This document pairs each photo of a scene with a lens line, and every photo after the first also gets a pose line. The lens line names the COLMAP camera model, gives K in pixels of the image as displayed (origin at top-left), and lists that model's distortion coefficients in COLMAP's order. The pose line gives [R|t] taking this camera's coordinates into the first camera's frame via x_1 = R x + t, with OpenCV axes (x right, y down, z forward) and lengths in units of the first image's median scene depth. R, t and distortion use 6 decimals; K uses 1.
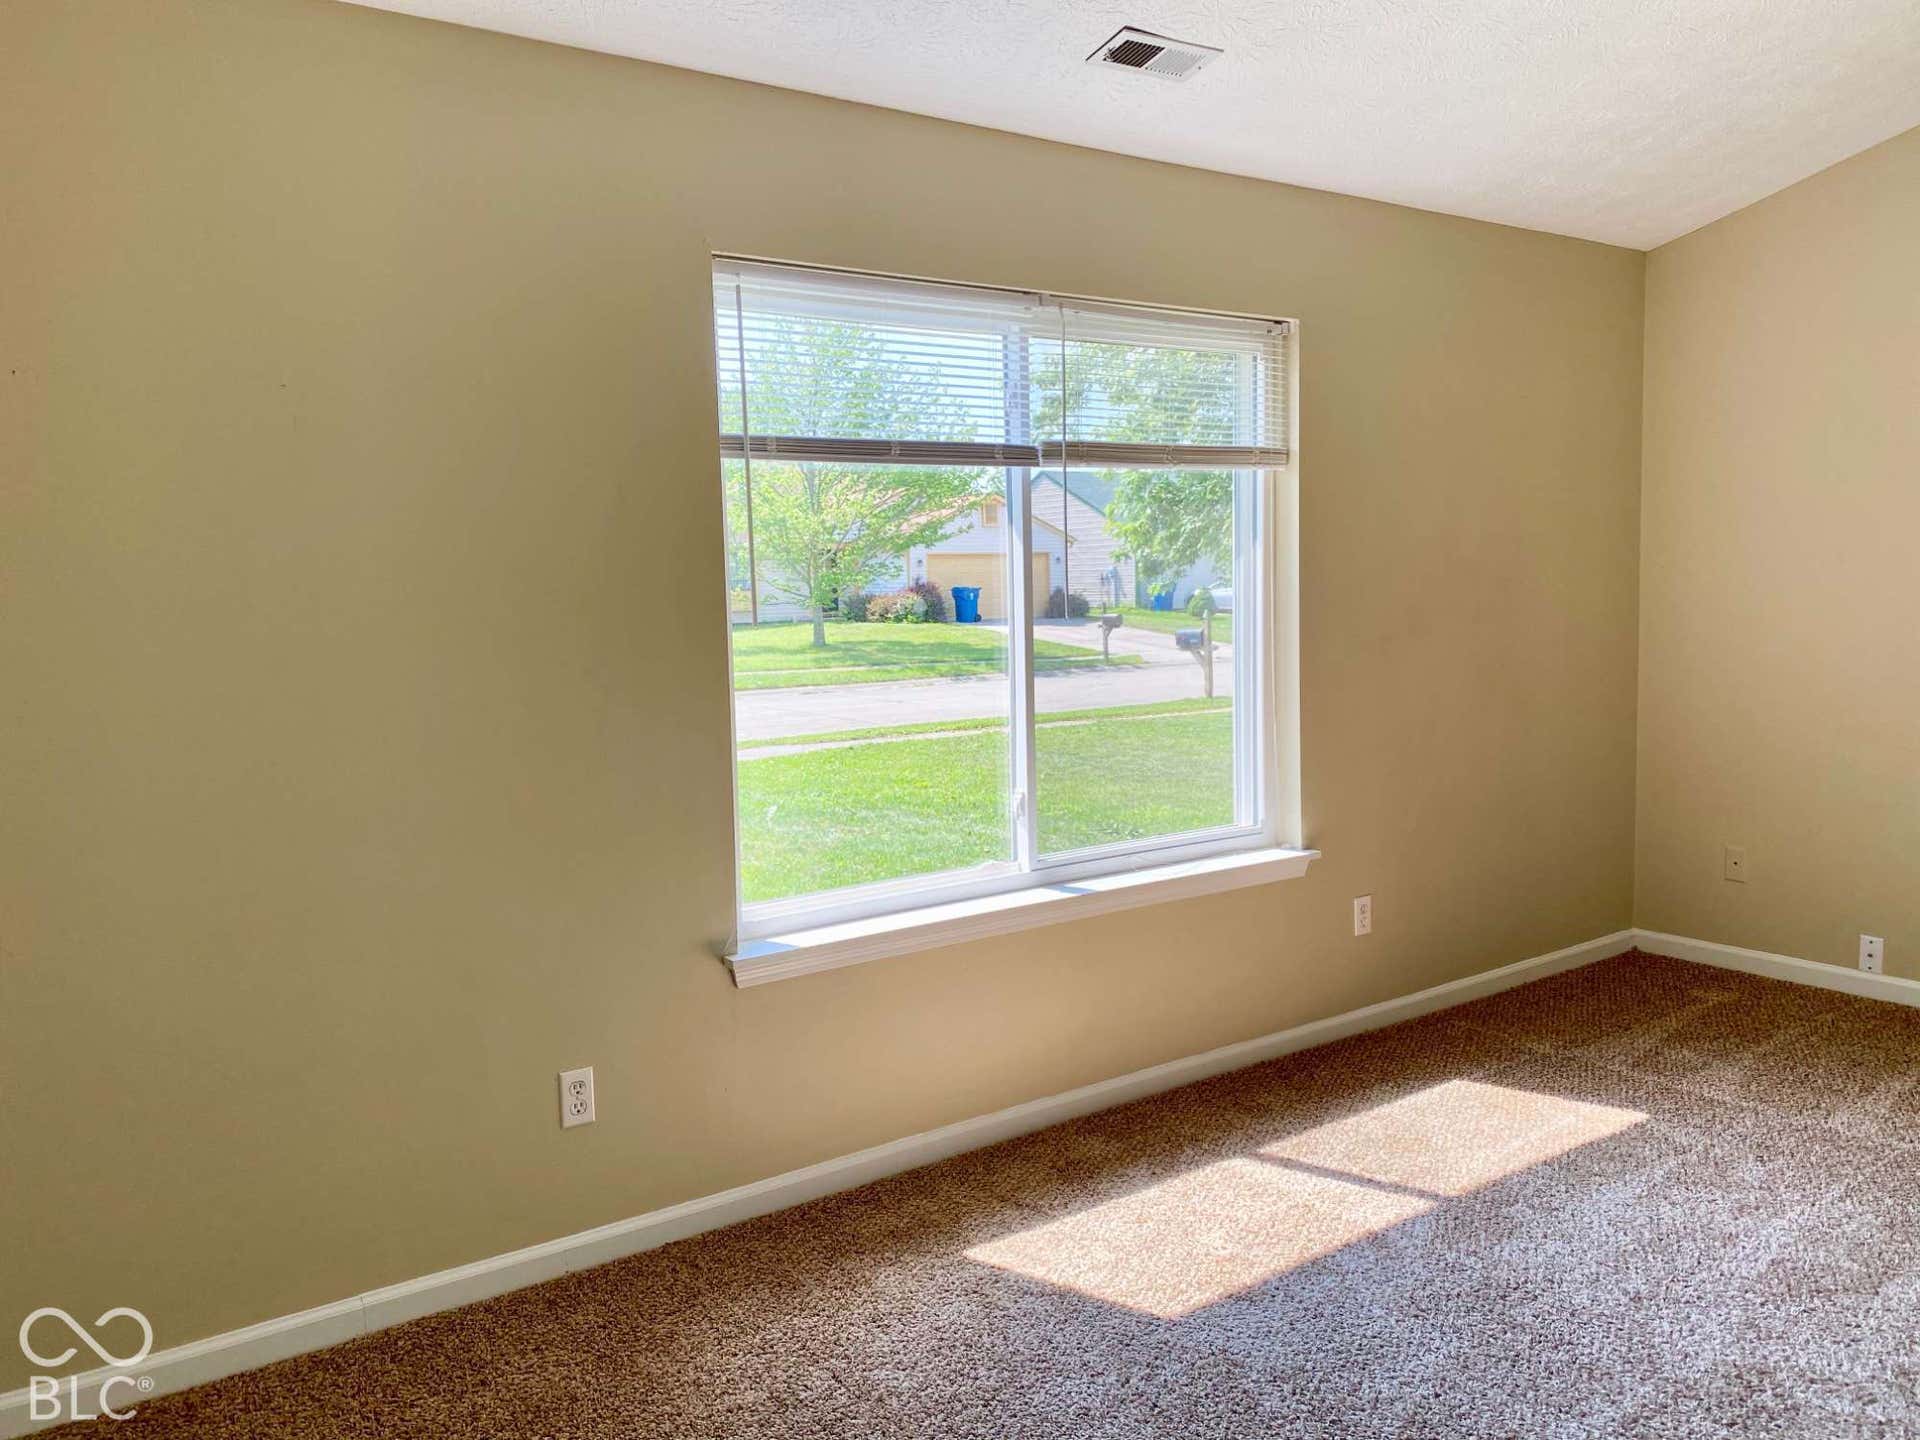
lens RADIAL K [[1489.5, 0, 959.0], [0, 1489.5, 725.6], [0, 0, 1]] dist [-0.005987, -0.003221]
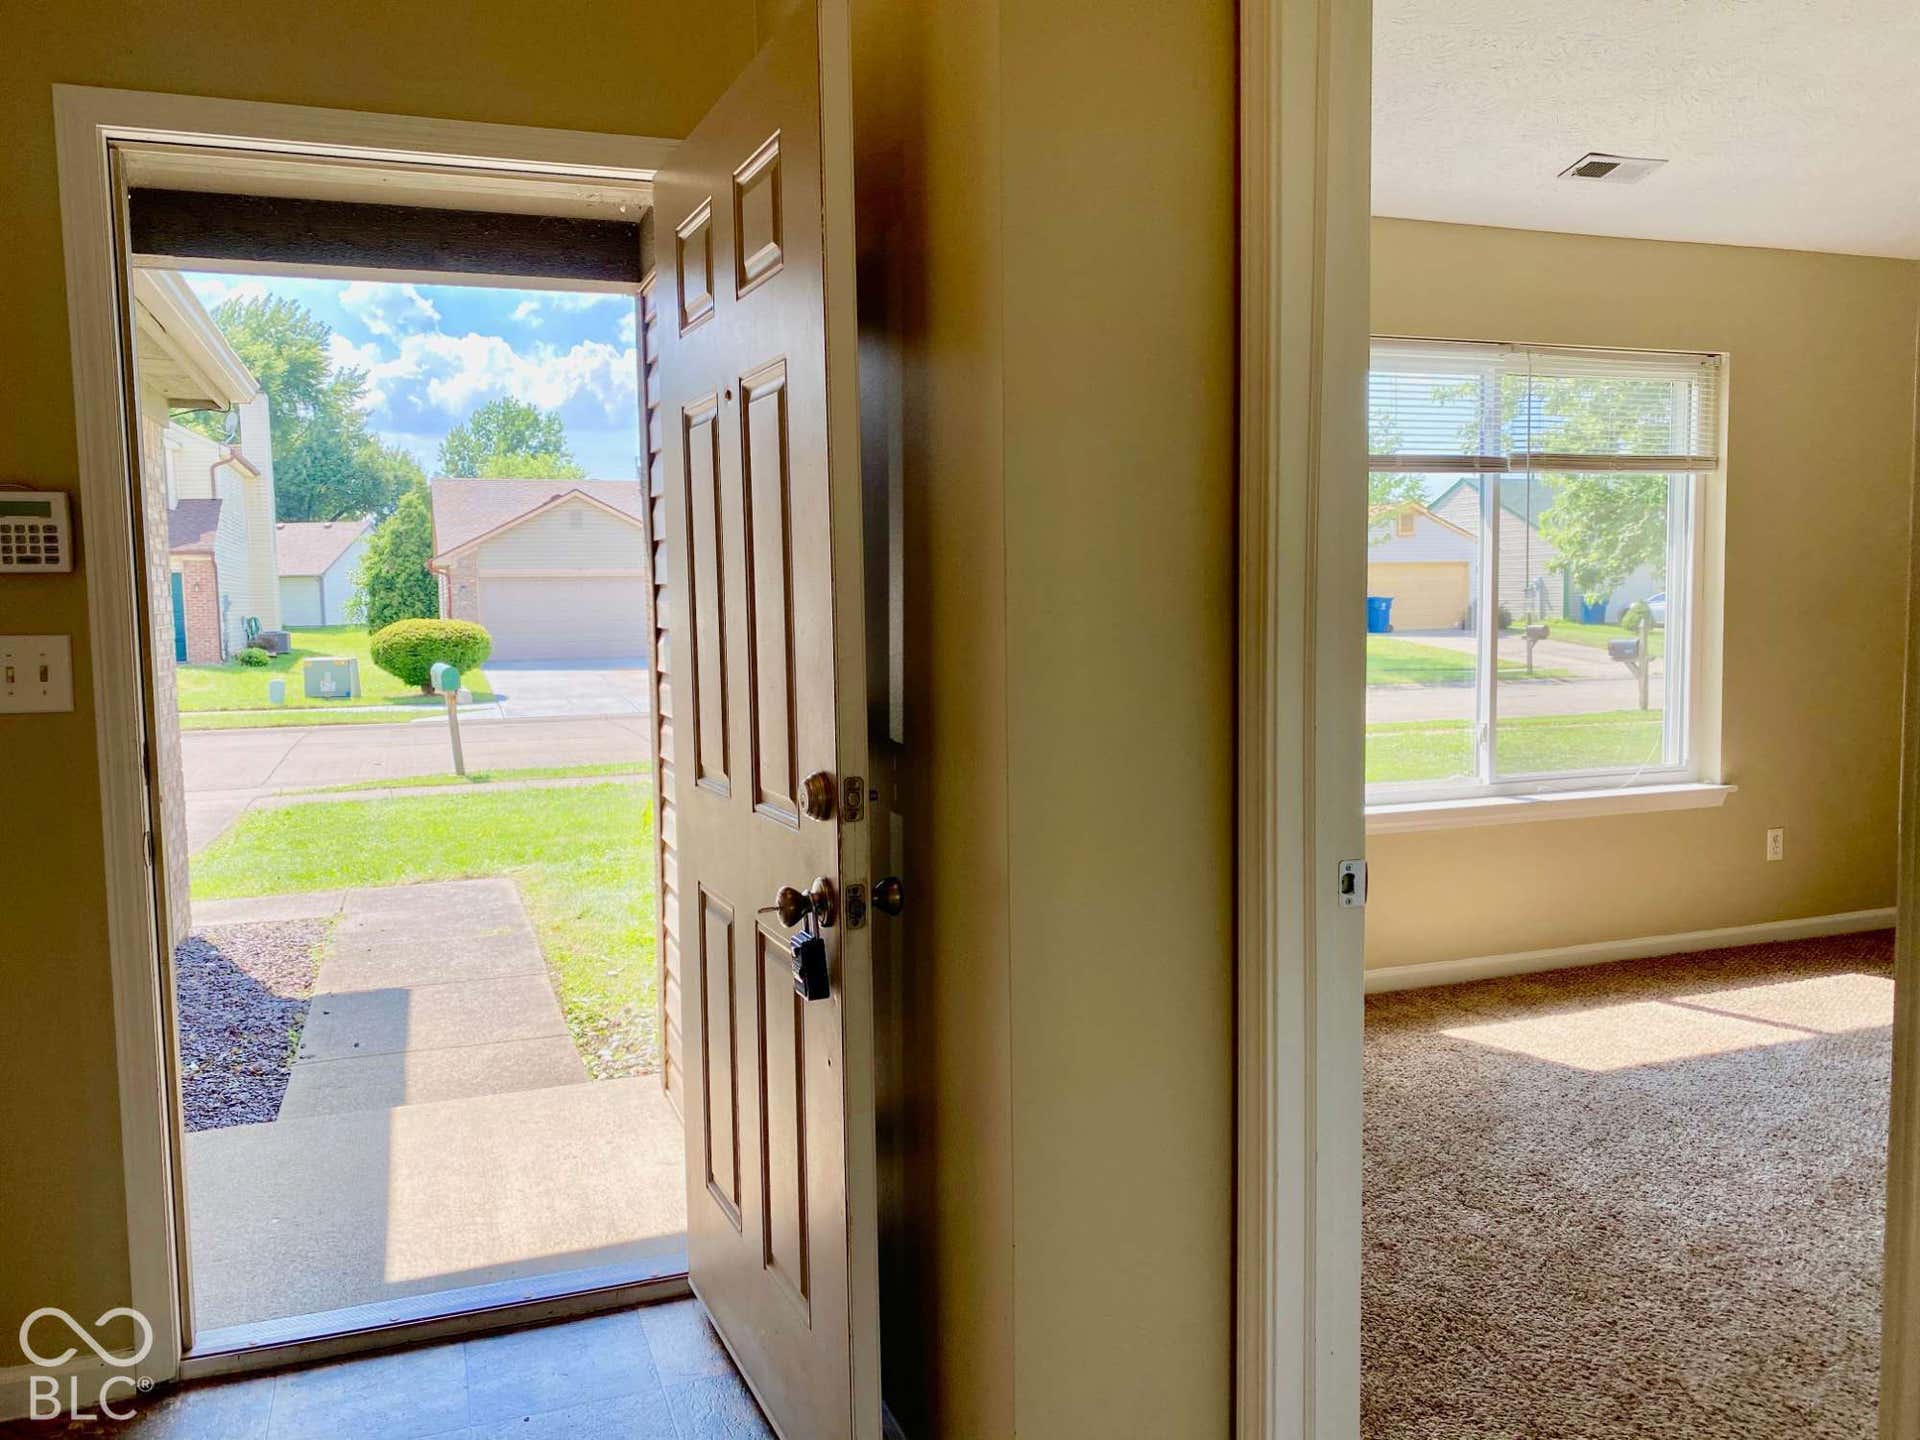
lens RADIAL K [[1489.5, 0, 953.6], [0, 1489.5, 709.3], [0, 0, 1]] dist [-0.005987, -0.003221]
pose [[0.963754, 0.032002, -0.264865, -0.058644], [-0.036659, 0.999248, -0.012660, 0.064677], [0.264261, 0.021911, 0.964202, -0.366828]]
